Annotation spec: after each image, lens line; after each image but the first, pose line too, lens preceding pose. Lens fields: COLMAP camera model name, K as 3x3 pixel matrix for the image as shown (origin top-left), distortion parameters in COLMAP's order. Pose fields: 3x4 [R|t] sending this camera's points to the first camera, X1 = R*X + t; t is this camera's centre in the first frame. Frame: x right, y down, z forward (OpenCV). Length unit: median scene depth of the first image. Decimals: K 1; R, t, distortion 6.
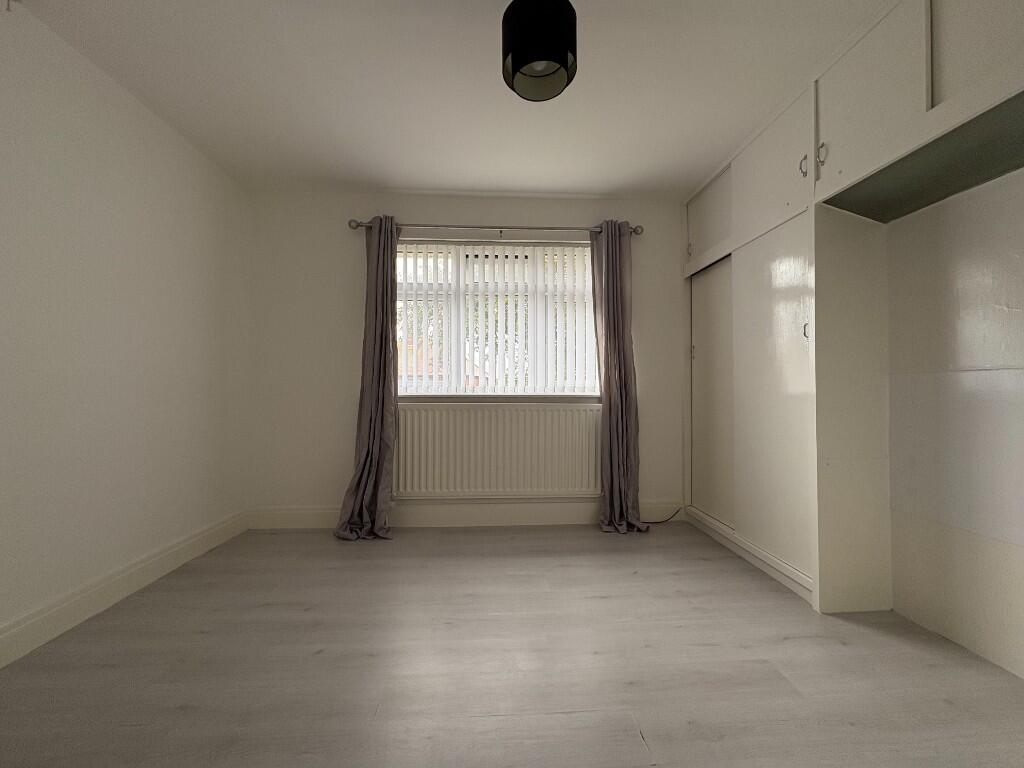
lens RADIAL K [[409.8, 0, 512.3], [0, 409.8, 384.8], [0, 0, 1]] dist [0.002754, -0.000324]
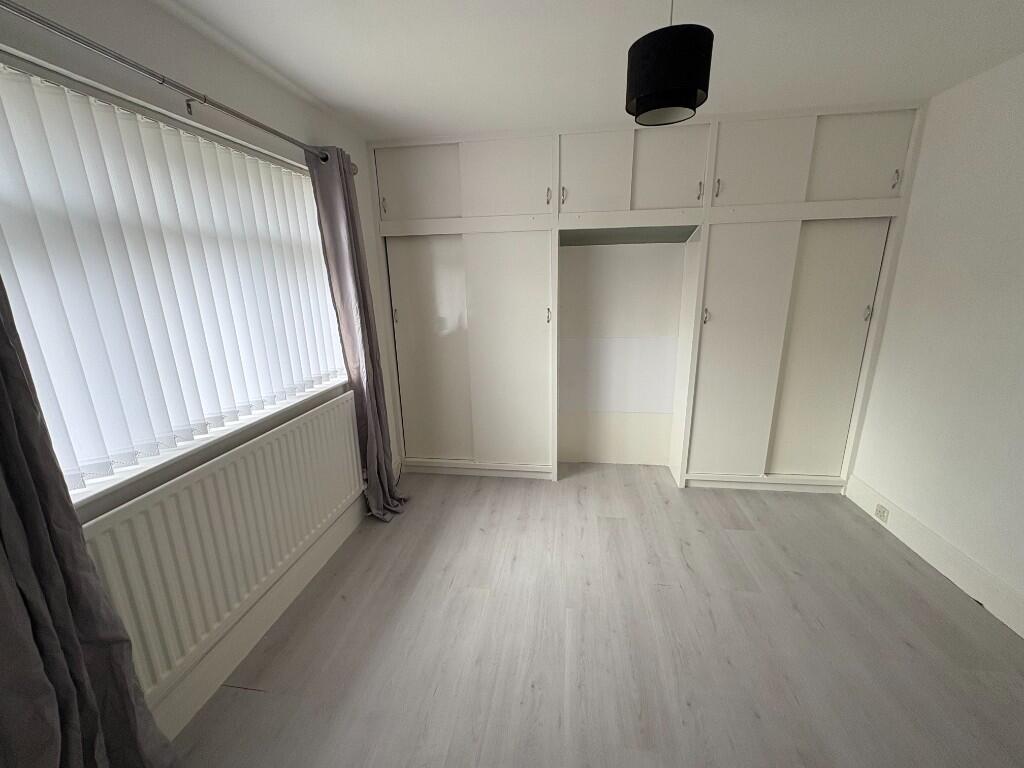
lens RADIAL K [[409.8, 0, 512.3], [0, 409.8, 384.8], [0, 0, 1]] dist [0.002754, -0.000324]
pose [[0.198416, -0.256780, 0.945883, -0.687563], [0.006631, 0.965400, 0.260688, -0.244566], [-0.980095, -0.045453, 0.193254, 0.721758]]
